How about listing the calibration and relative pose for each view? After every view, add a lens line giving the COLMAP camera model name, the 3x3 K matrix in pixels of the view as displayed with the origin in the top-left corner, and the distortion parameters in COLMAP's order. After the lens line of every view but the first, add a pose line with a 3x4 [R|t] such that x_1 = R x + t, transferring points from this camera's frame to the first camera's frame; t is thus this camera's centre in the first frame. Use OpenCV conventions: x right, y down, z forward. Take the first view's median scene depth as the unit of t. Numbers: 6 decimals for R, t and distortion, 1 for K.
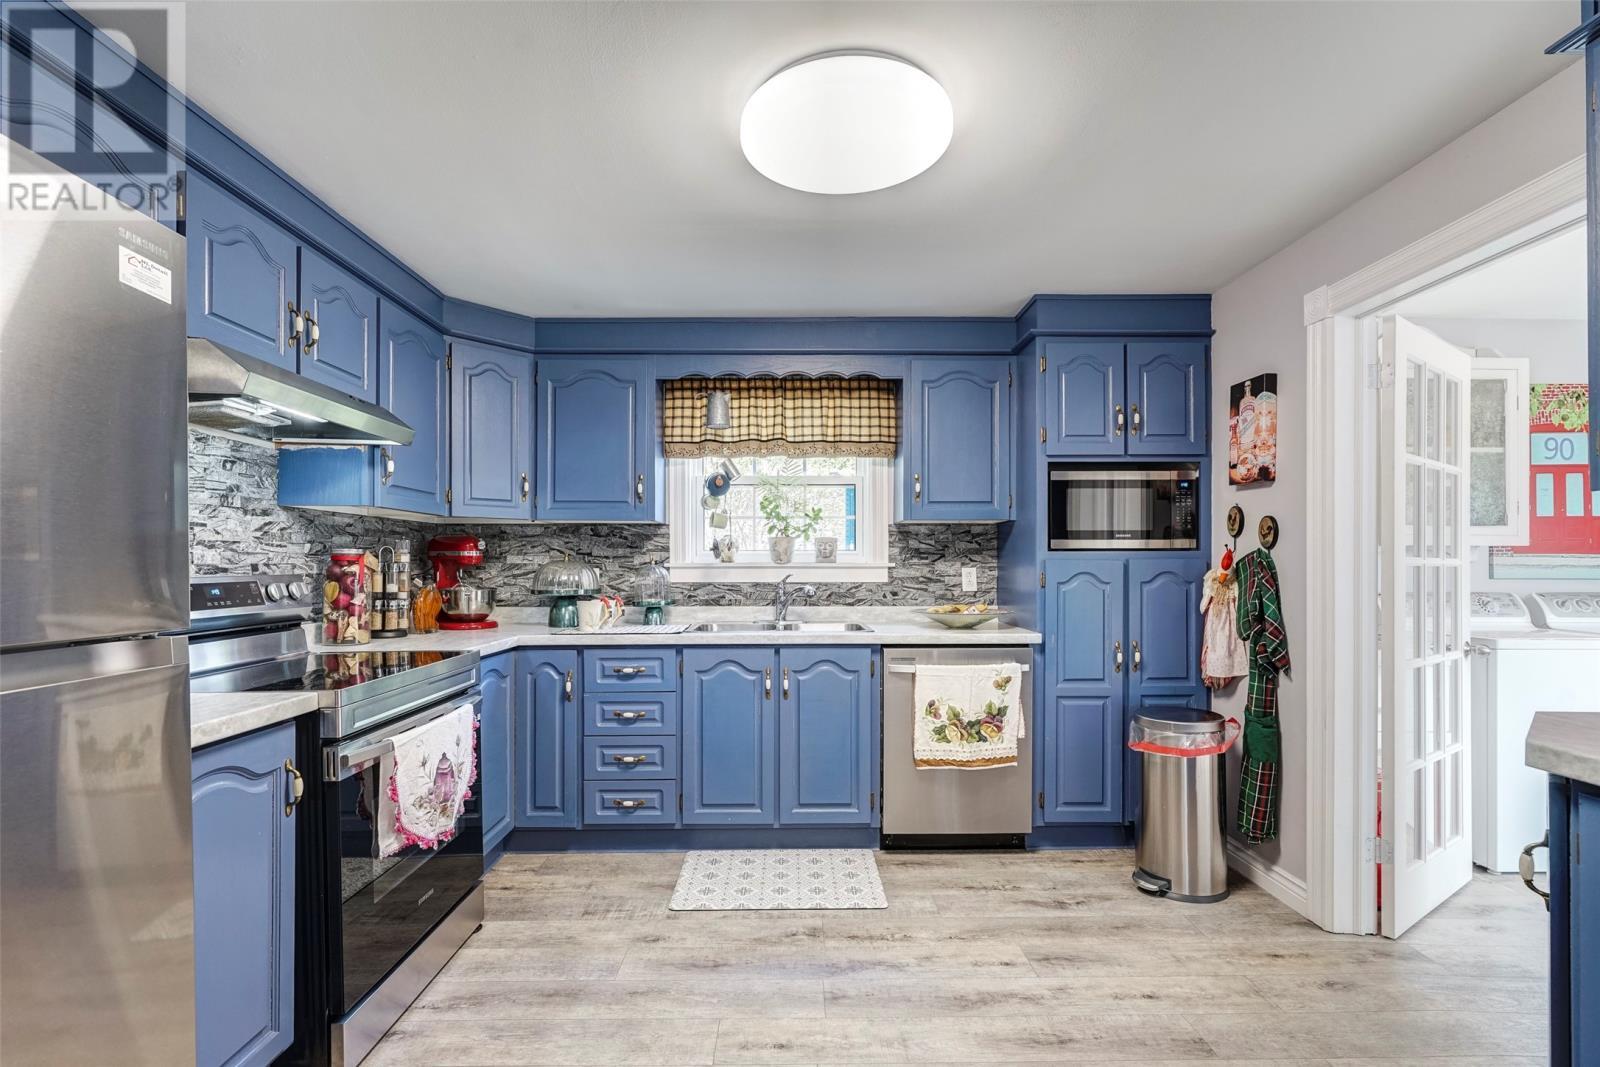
lens RADIAL K [[737.4, 0, 796.6], [0, 737.4, 560.7], [0, 0, 1]] dist [0.003258, -0.000333]
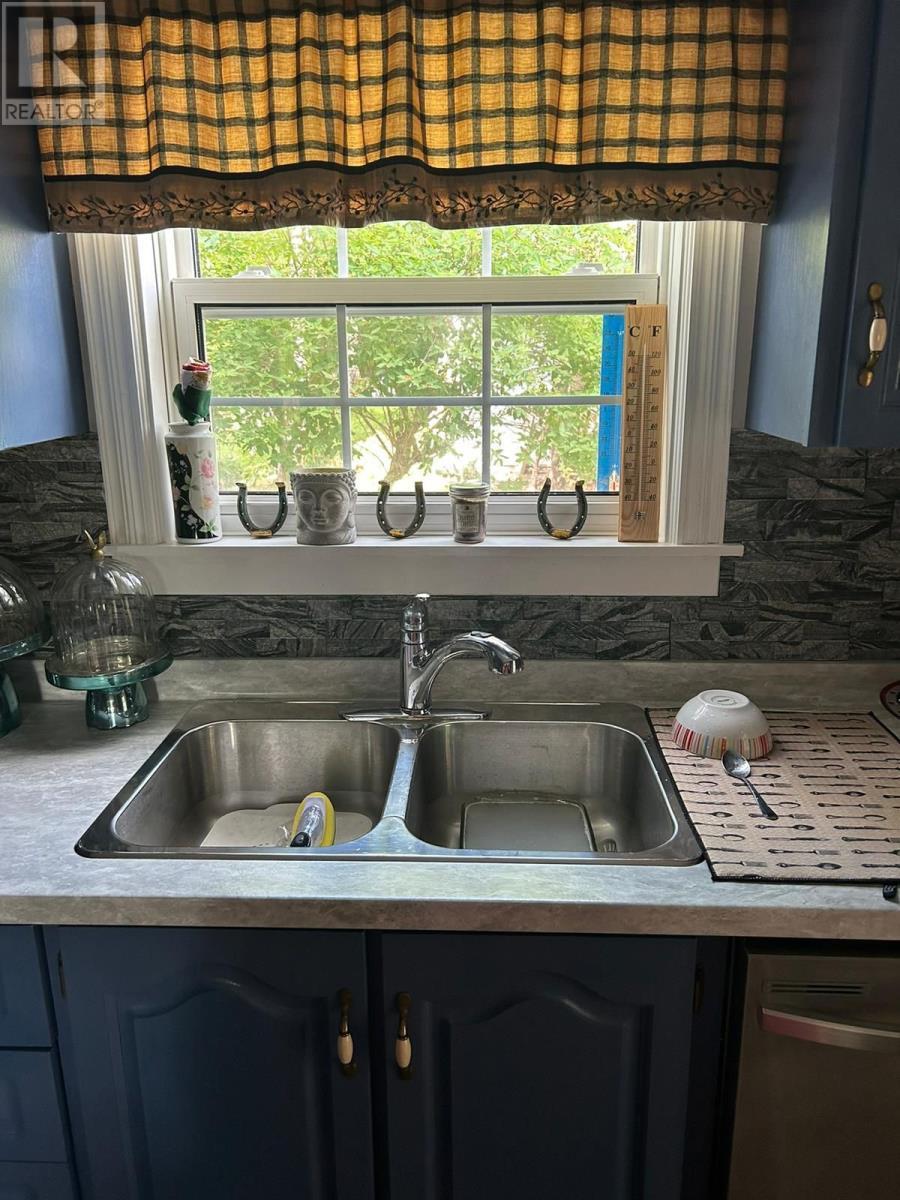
lens RADIAL K [[910.7, 0, 454.5], [0, 910.7, 596.2], [0, 0, 1]] dist [0.067856, -0.032609]
pose [[0.998636, 0.006376, -0.051831, 0.020030], [0.006575, 0.969272, 0.245904, -0.083098], [0.051806, -0.245909, 0.967907, 0.580213]]
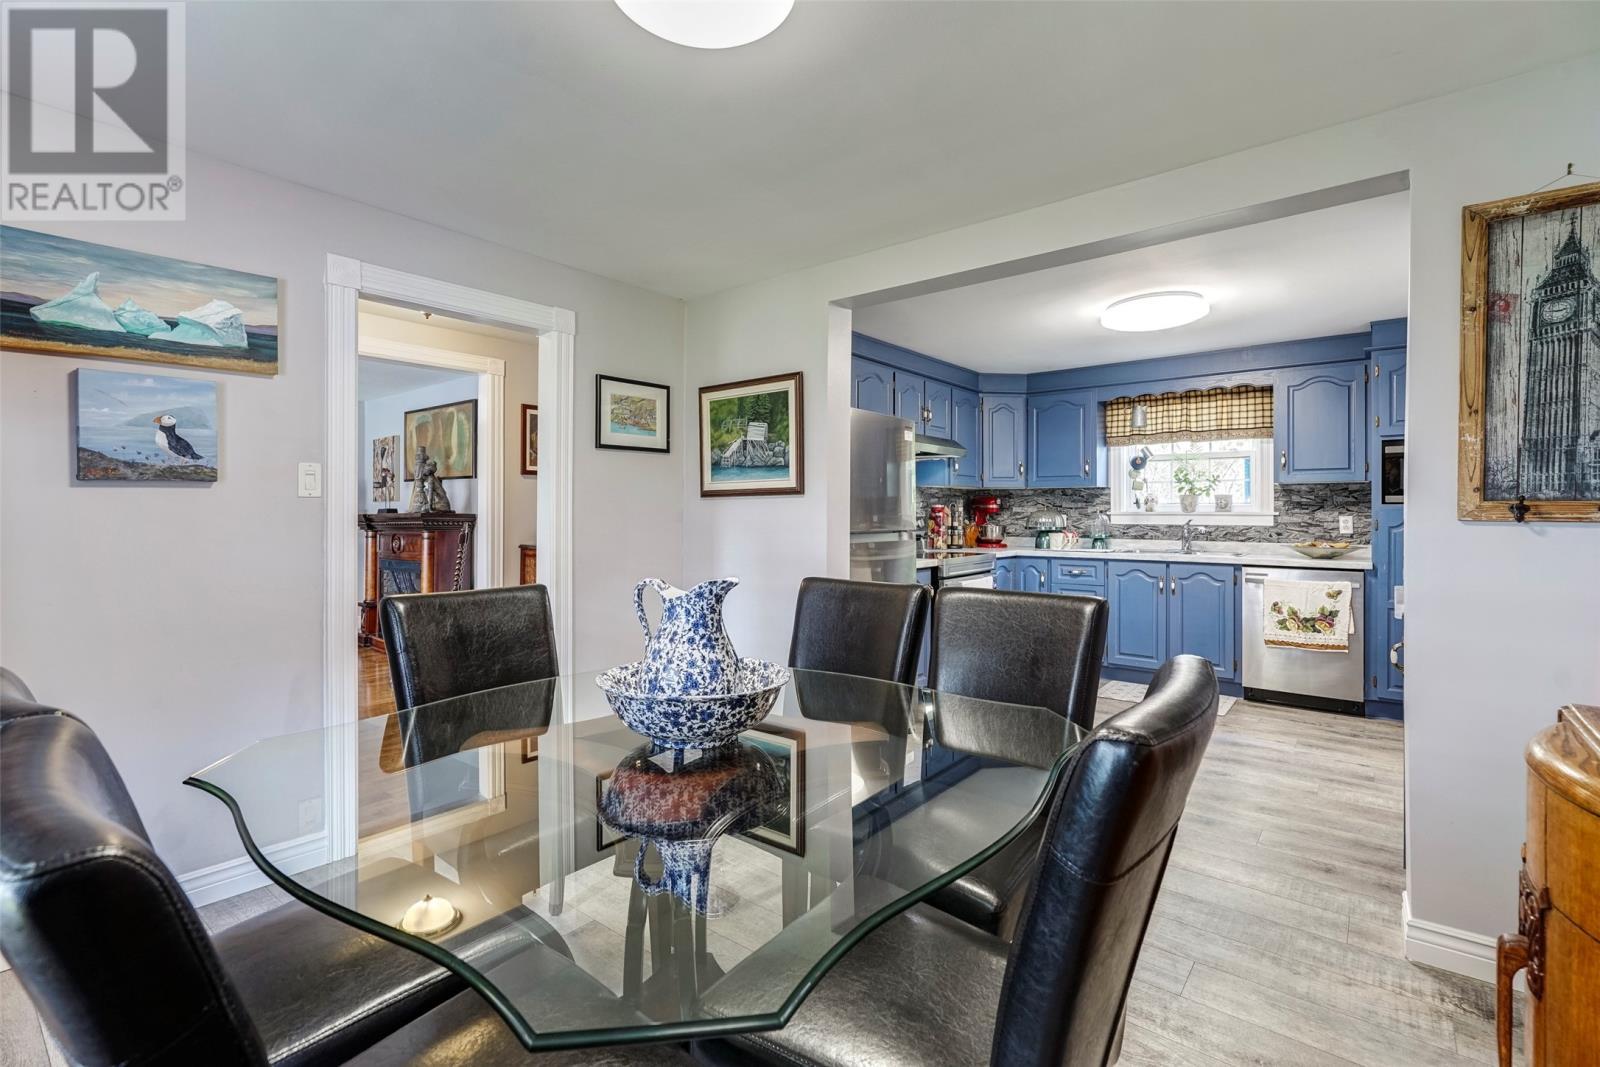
lens RADIAL K [[737.4, 0, 796.6], [0, 737.4, 508.3], [0, 0, 1]] dist [0.003258, -0.000333]
pose [[0.773408, -0.000327, -0.633909, 0.321517], [0.000332, 1.000000, -0.000110, -0.004582], [0.633909, -0.000125, 0.773408, -0.682138]]
